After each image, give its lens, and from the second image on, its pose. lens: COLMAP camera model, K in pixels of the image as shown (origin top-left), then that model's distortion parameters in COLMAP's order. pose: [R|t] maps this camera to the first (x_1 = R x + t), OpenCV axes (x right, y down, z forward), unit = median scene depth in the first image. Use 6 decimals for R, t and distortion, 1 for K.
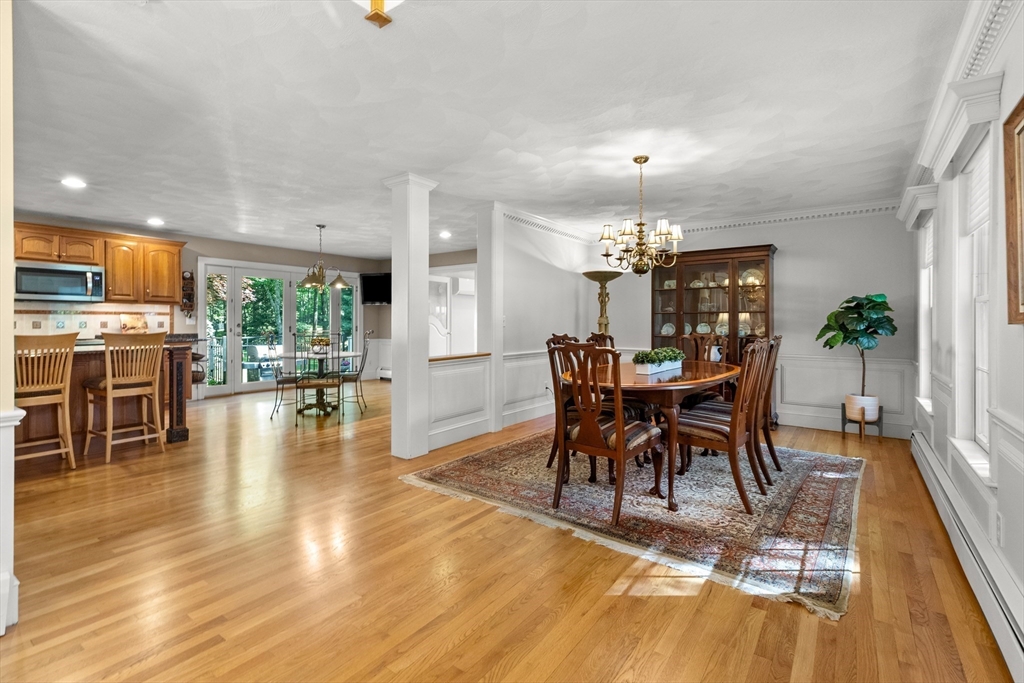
lens RADIAL K [[468.4, 0, 519.2], [0, 468.4, 321.6], [0, 0, 1]] dist [0.004065, 0.000884]
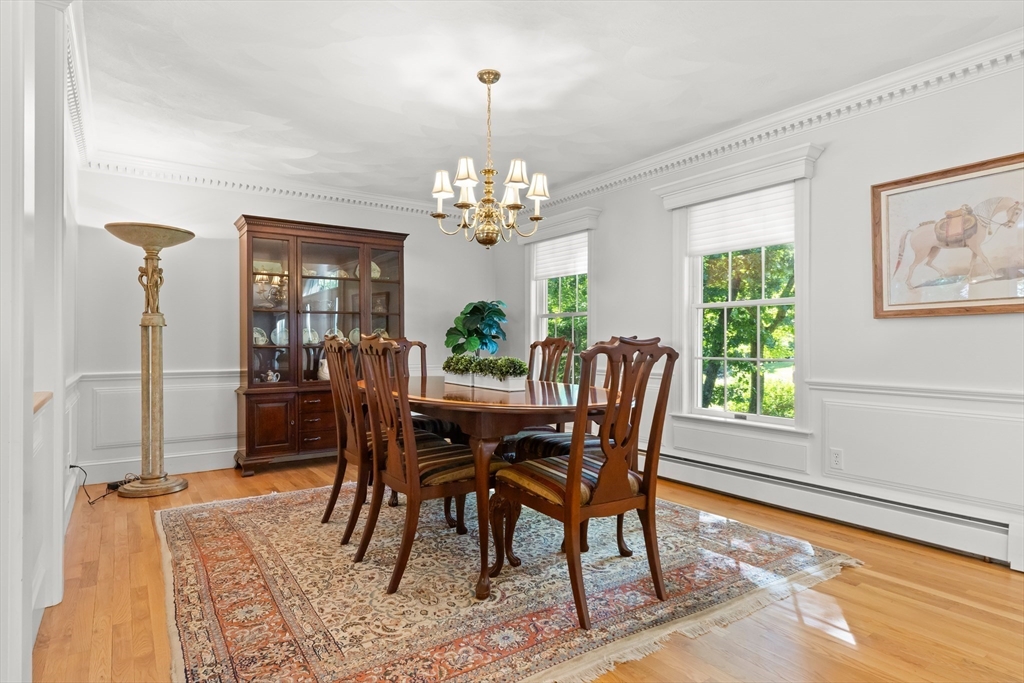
lens RADIAL K [[559.2, 0, 514.5], [0, 559.2, 341.7], [0, 0, 1]] dist [0.002930, 0.000438]
pose [[0.332344, -0.003278, 0.943153, -0.389199], [0.000026, 0.999994, 0.003466, 0.027652], [-0.943158, -0.001128, 0.332342, 0.553149]]
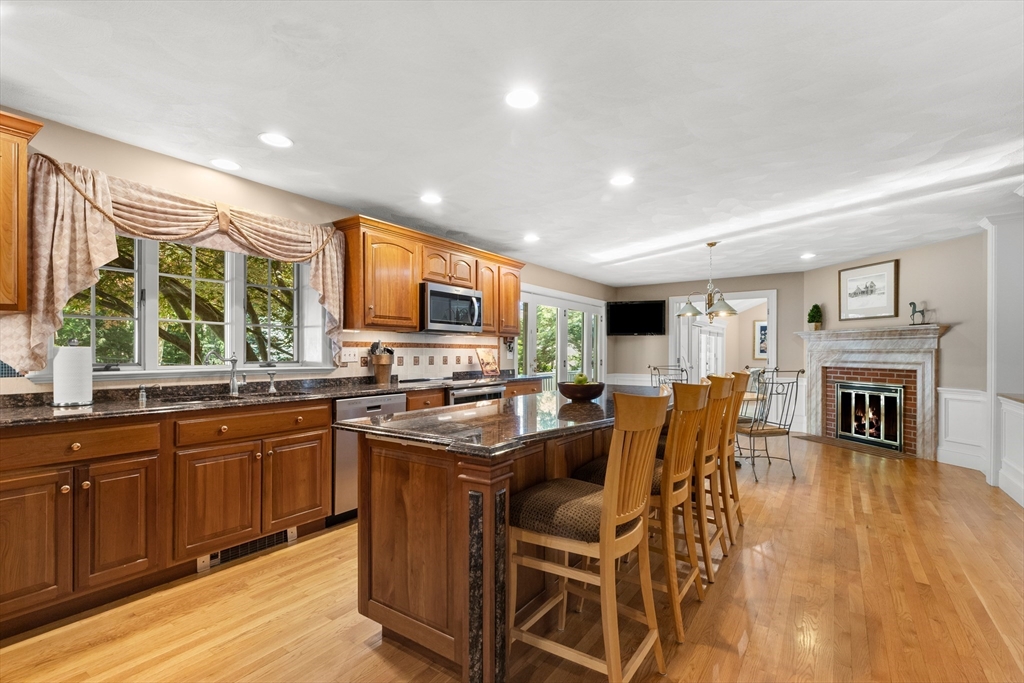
lens RADIAL K [[468.4, 0, 519.8], [0, 468.4, 349.6], [0, 0, 1]] dist [0.004065, 0.000884]
pose [[0.999799, -0.001171, 0.020013, -1.043109], [0.001311, 0.999975, -0.007003, -0.007967], [-0.020004, 0.007028, 0.999775, 0.210774]]
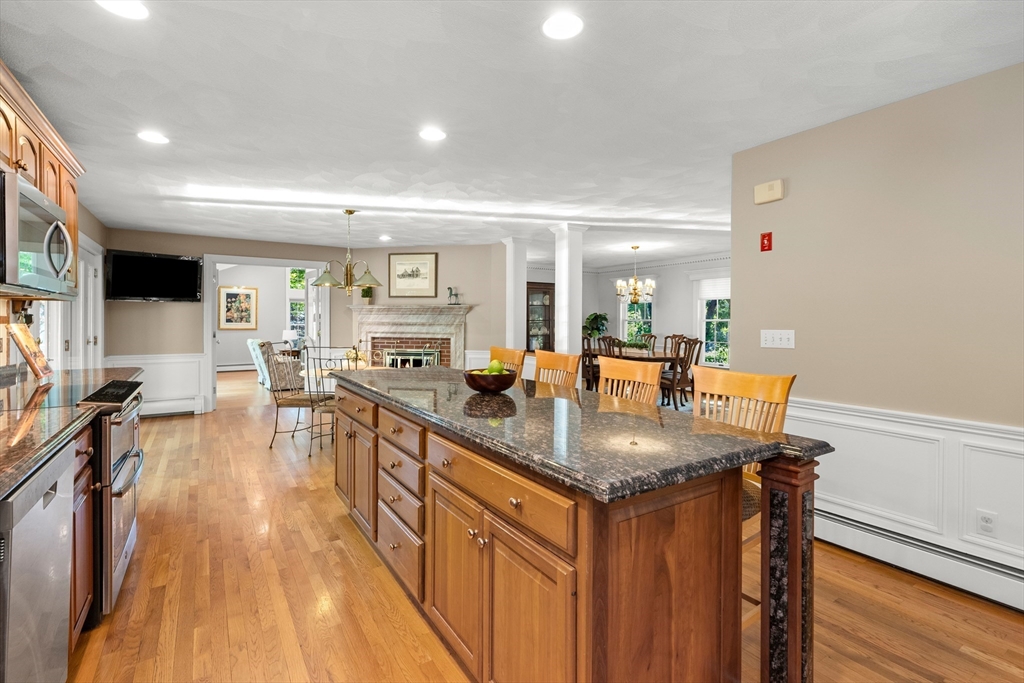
lens RADIAL K [[468.4, 0, 522.4], [0, 468.4, 320.0], [0, 0, 1]] dist [0.004065, 0.000884]
pose [[0.355865, 0.001861, 0.934536, -1.408932], [-0.003428, 0.999994, -0.000686, -0.024349], [-0.934531, -0.002960, 0.355869, 0.584036]]
